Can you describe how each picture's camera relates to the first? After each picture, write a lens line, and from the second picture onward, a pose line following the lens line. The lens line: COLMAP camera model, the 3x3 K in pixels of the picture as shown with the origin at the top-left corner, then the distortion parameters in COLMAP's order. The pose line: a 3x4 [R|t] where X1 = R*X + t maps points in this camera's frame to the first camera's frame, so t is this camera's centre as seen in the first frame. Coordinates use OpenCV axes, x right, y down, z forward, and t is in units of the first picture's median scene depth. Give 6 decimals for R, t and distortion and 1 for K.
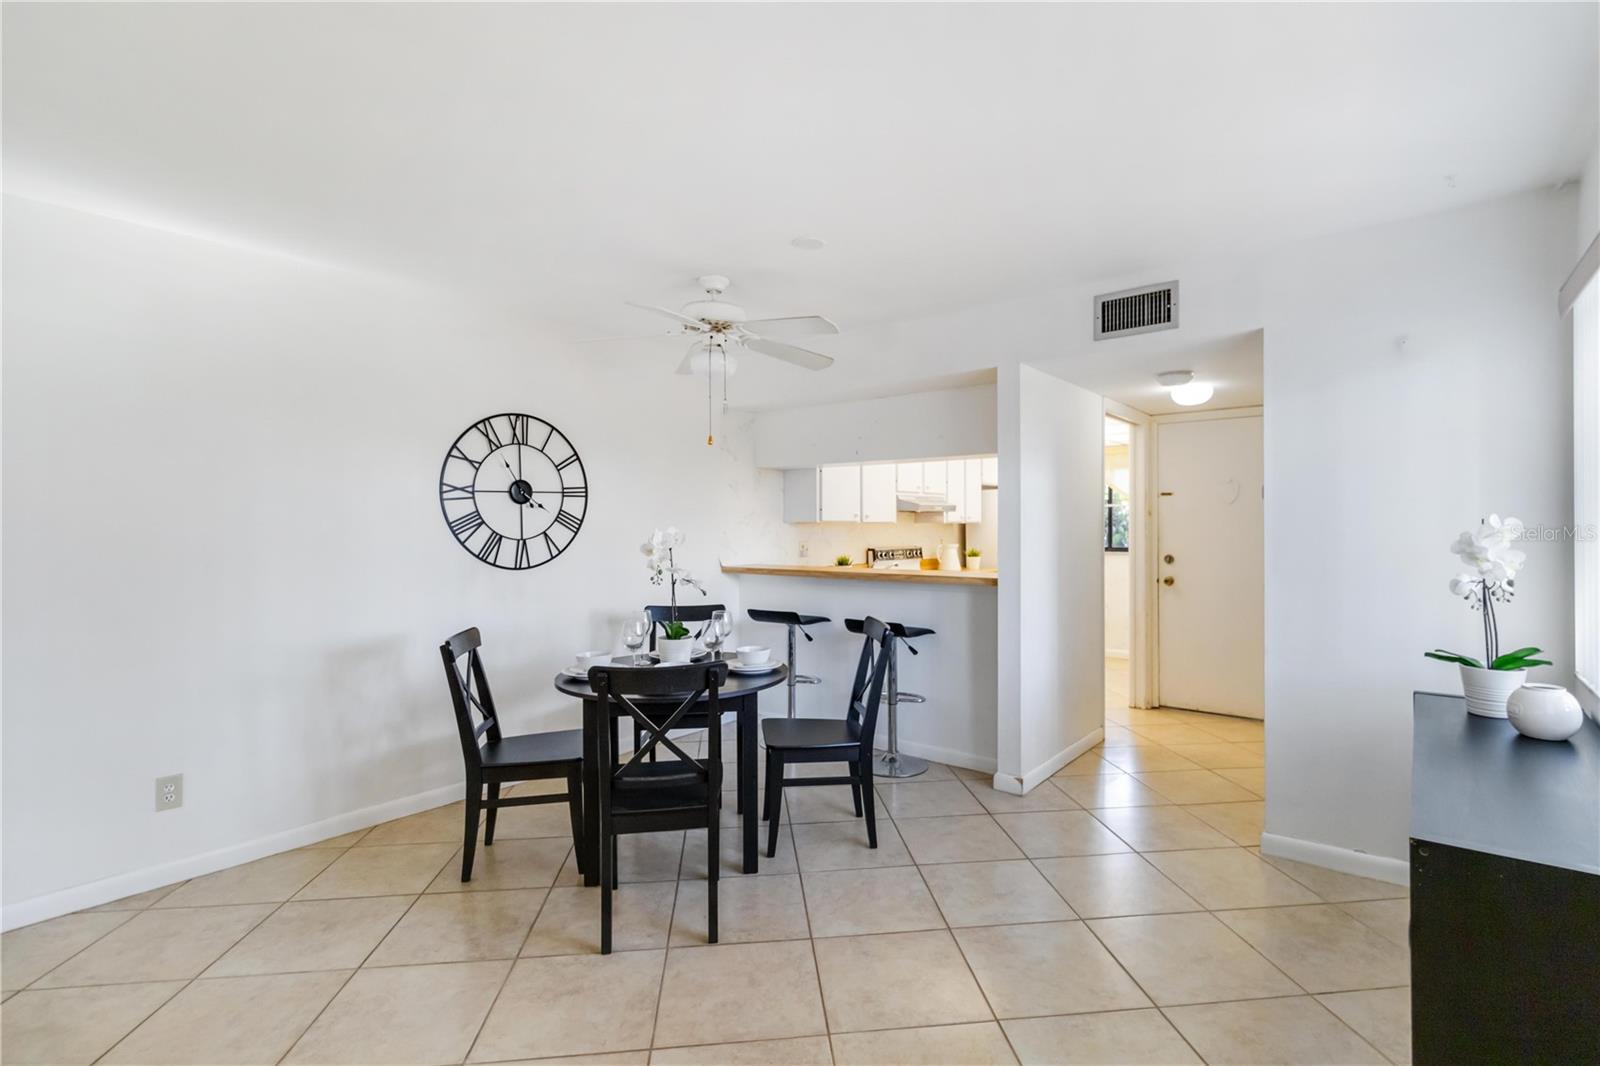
lens RADIAL K [[755.7, 0, 822.7], [0, 755.7, 525.4], [0, 0, 1]] dist [0.000070, 0.000166]
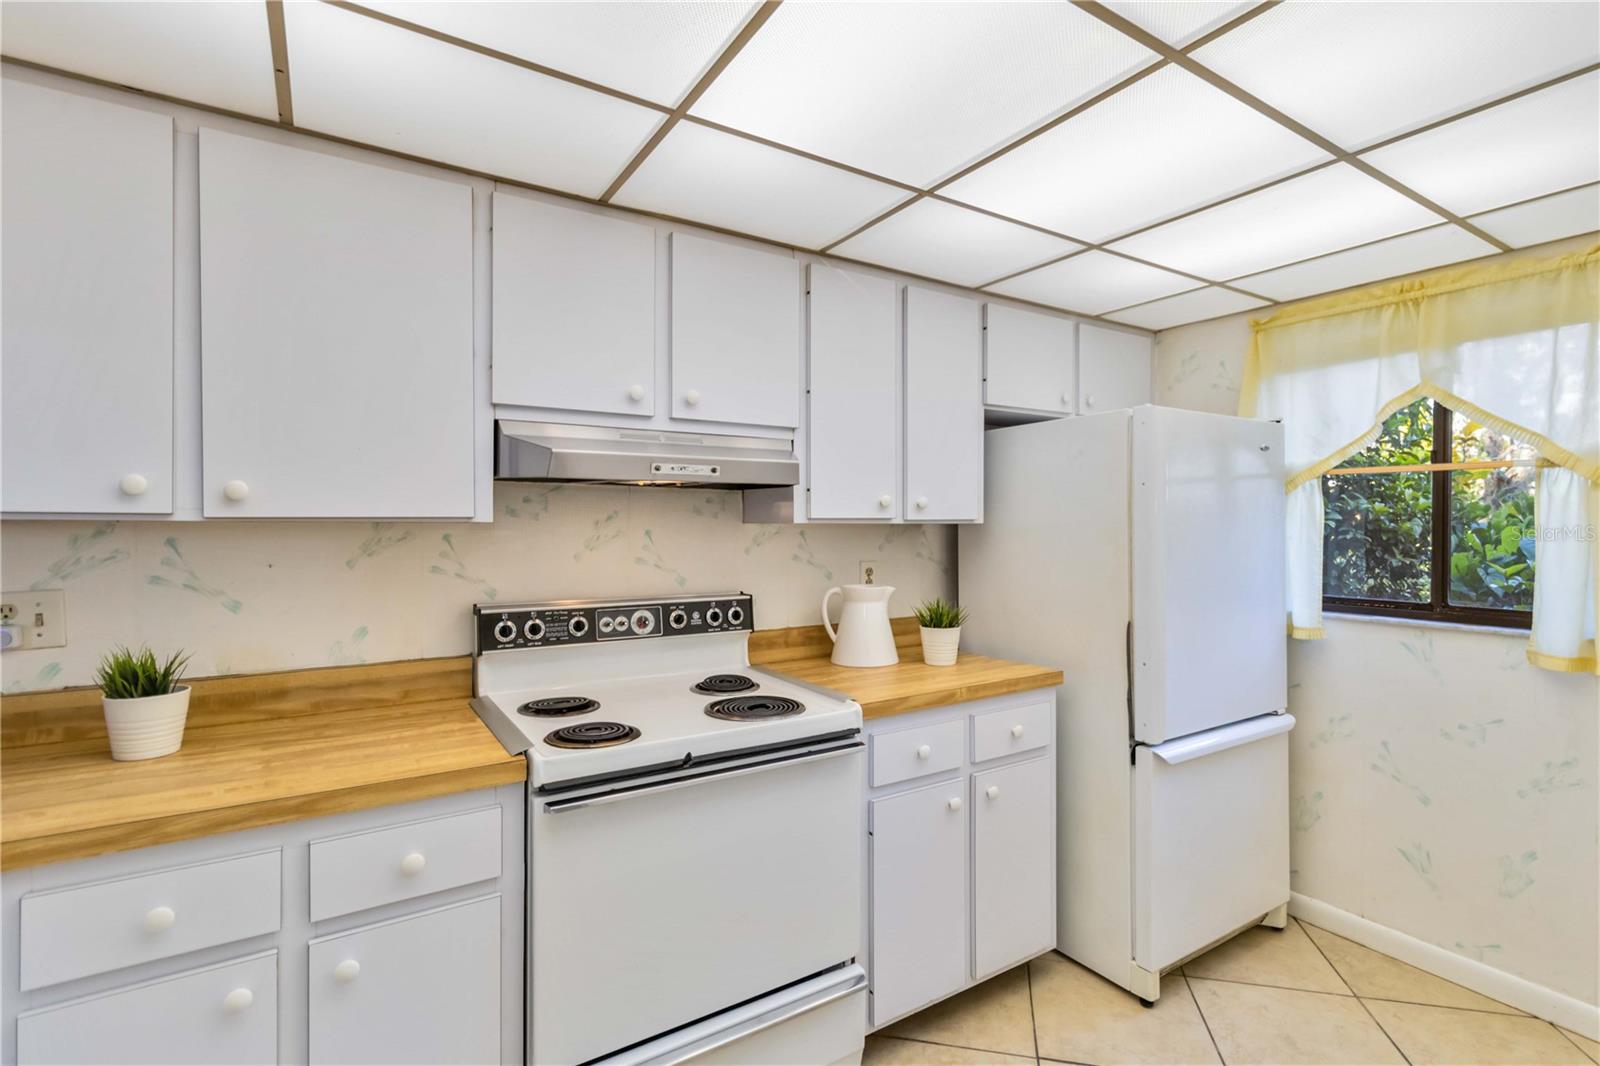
lens RADIAL K [[755.7, 0, 822.7], [0, 755.7, 525.4], [0, 0, 1]] dist [0.000070, 0.000166]
pose [[0.948677, 0.006658, -0.316176, 0.445957], [-0.005215, 0.999972, 0.005408, -0.006302], [0.316203, -0.003482, 0.948685, 1.172027]]
